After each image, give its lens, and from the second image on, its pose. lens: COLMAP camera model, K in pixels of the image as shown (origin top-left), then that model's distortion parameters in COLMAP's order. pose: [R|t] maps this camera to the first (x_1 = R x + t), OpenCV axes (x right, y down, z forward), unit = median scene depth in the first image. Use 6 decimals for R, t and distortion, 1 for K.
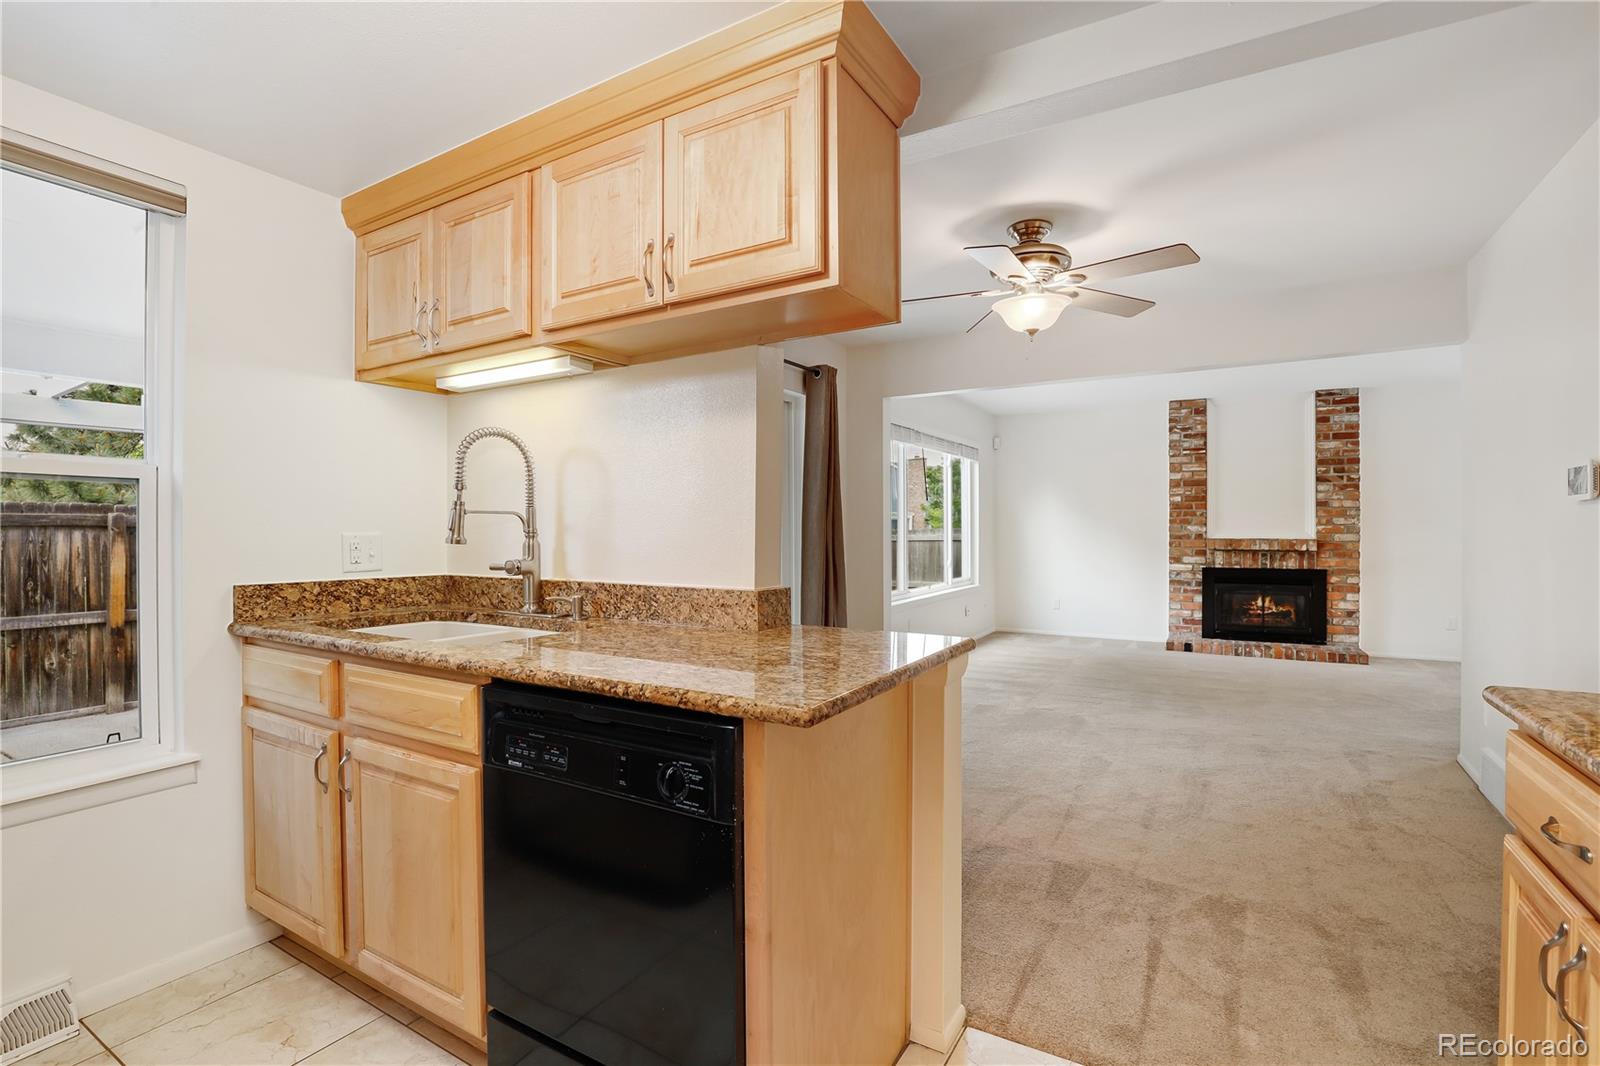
lens RADIAL K [[739.9, 0, 785.2], [0, 739.9, 535.6], [0, 0, 1]] dist [-0.027169, 0.004255]
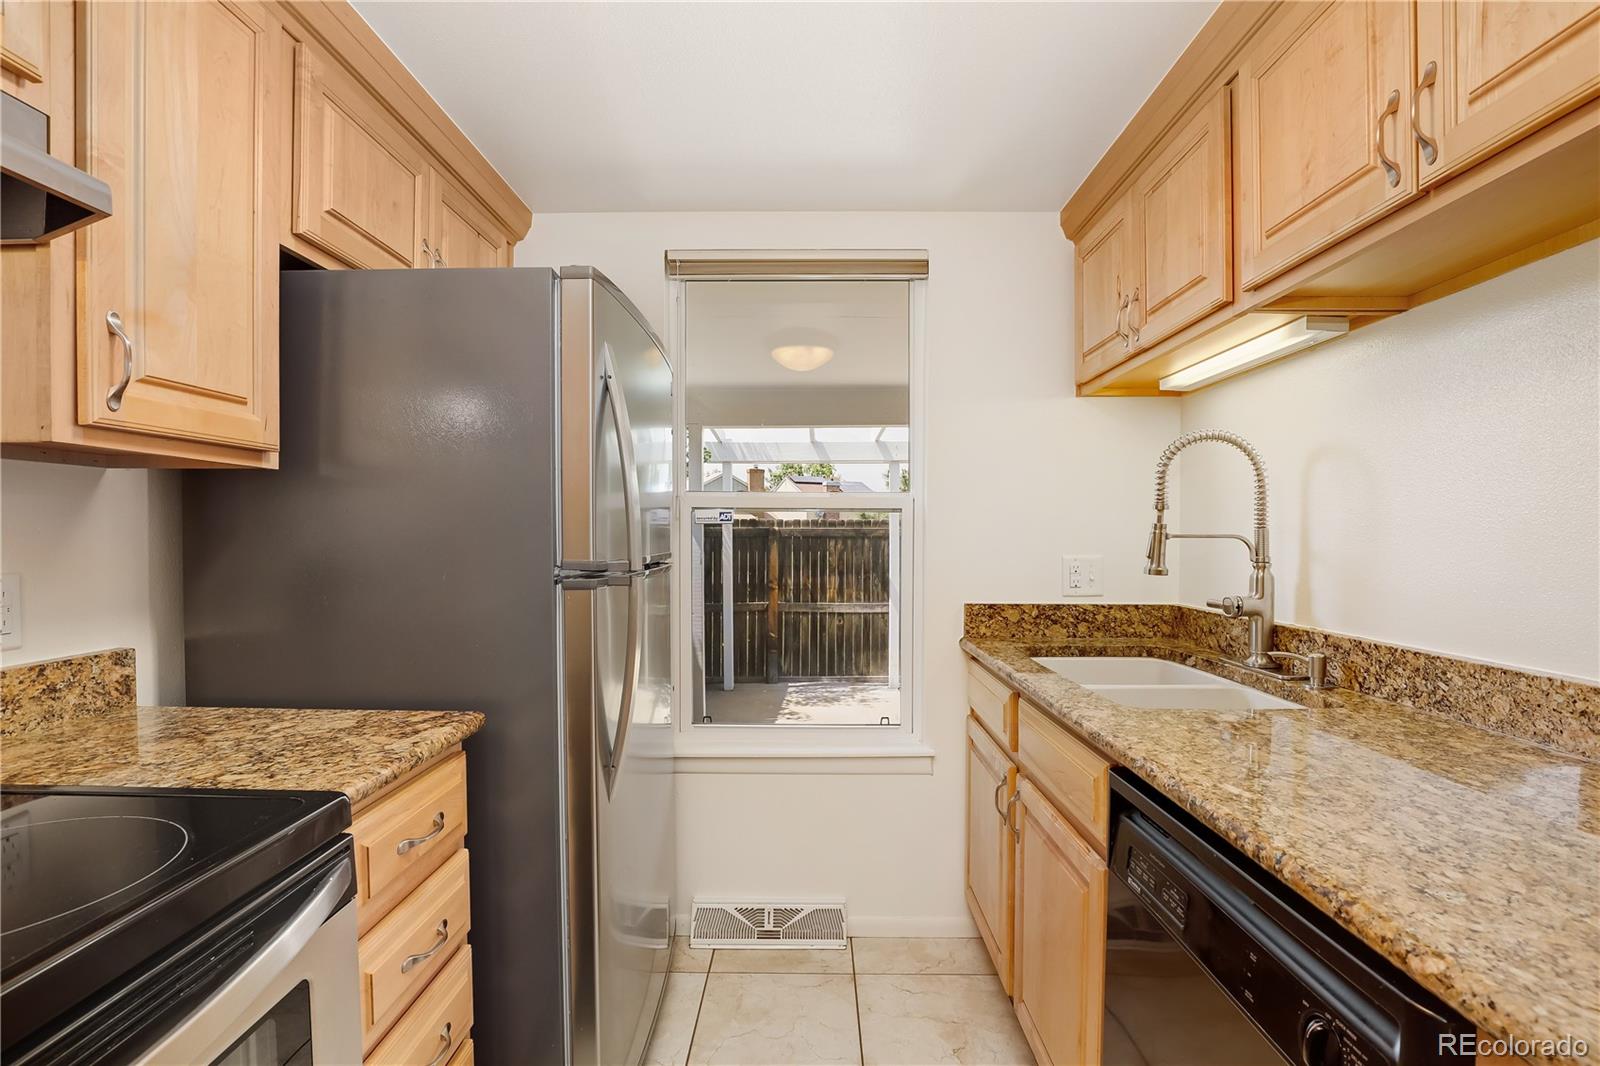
lens RADIAL K [[739.9, 0, 807.1], [0, 739.9, 554.9], [0, 0, 1]] dist [-0.027169, 0.004255]
pose [[0.527079, 0.023137, -0.849501, 0.018494], [-0.007994, 0.999720, 0.022268, -0.008822], [0.849779, -0.004946, 0.527117, 0.072520]]
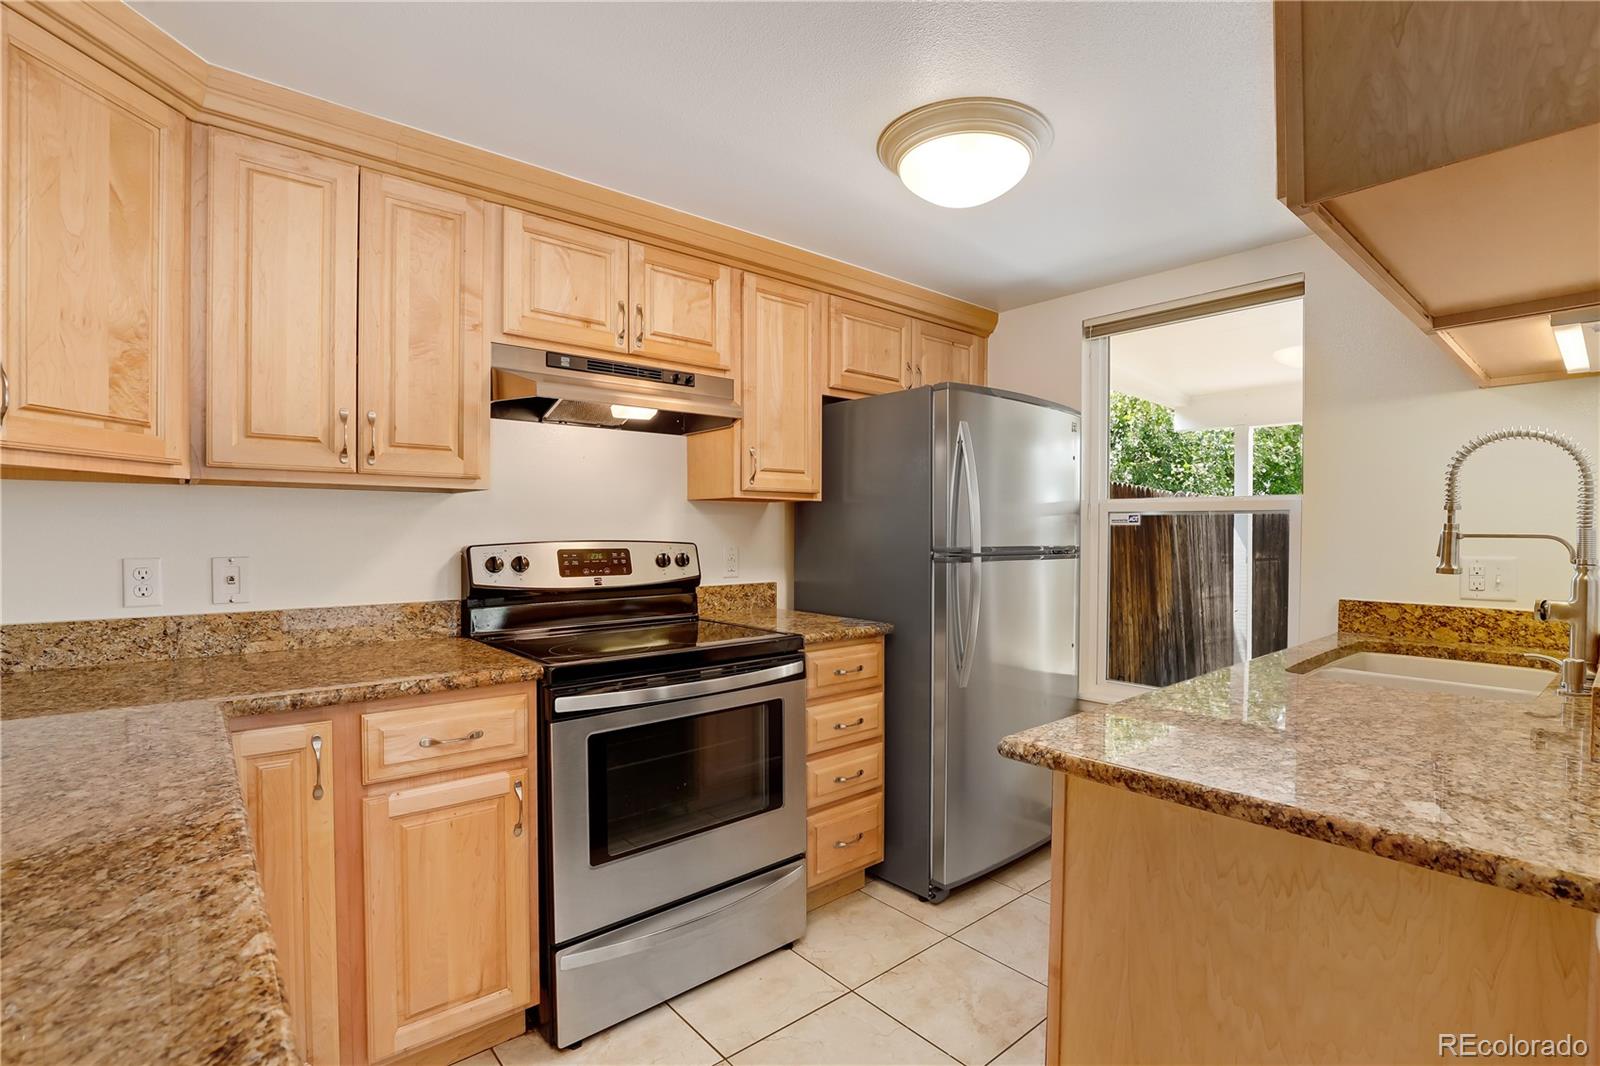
lens RADIAL K [[739.9, 0, 826.1], [0, 739.9, 563.4], [0, 0, 1]] dist [-0.027169, 0.004255]
pose [[-0.268084, 0.040508, -0.962544, 0.187280], [-0.012204, 0.998893, 0.045437, -0.010028], [0.963318, 0.023927, -0.267293, 0.174235]]
